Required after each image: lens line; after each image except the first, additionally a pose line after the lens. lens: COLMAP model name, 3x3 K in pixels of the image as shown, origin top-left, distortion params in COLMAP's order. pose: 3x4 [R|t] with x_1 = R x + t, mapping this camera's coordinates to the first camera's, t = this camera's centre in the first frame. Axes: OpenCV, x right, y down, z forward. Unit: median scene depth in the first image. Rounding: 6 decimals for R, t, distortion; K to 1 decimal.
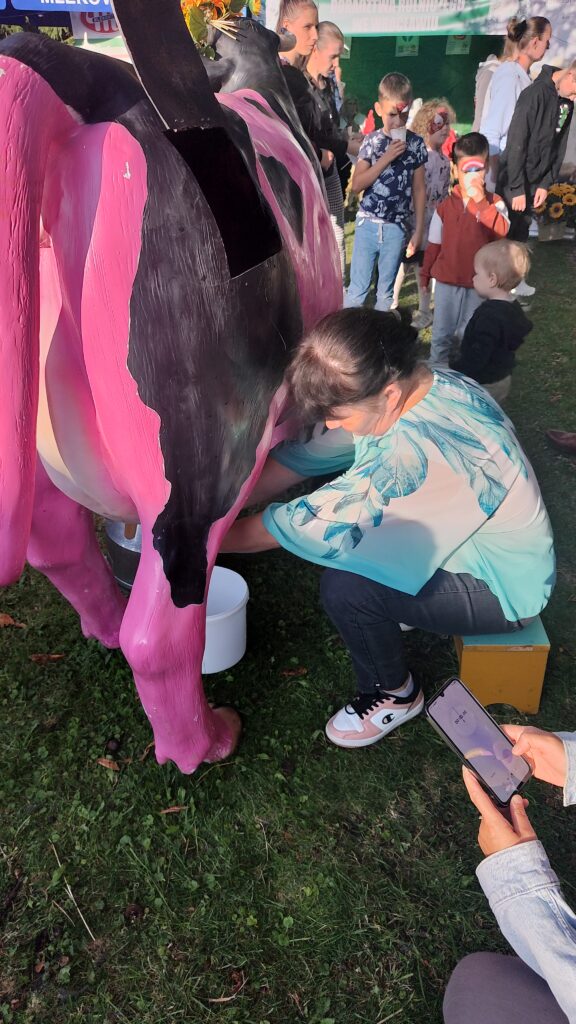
lens RADIAL K [[640.2, 0, 288.0], [0, 640.2, 512.0], [0, 0, 1]] dist [-0.008316, -0.001361]
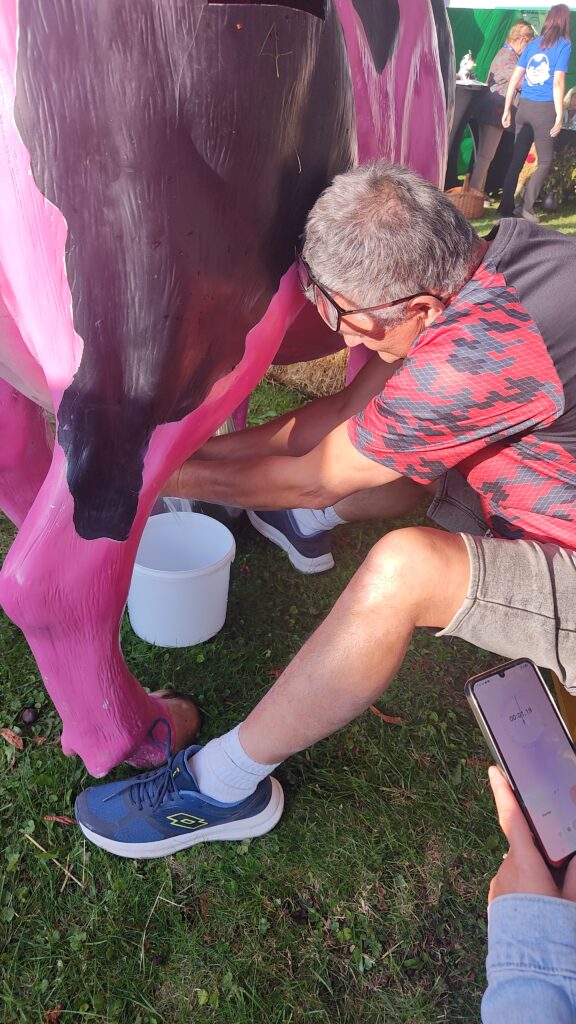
lens RADIAL K [[640.2, 0, 288.0], [0, 640.2, 512.0], [0, 0, 1]] dist [-0.008316, -0.001361]
pose [[0.974221, 0.170380, -0.147863, 0.130897], [-0.170228, 0.985308, 0.013780, 0.074179], [0.148039, 0.011746, 0.988912, 0.355568]]
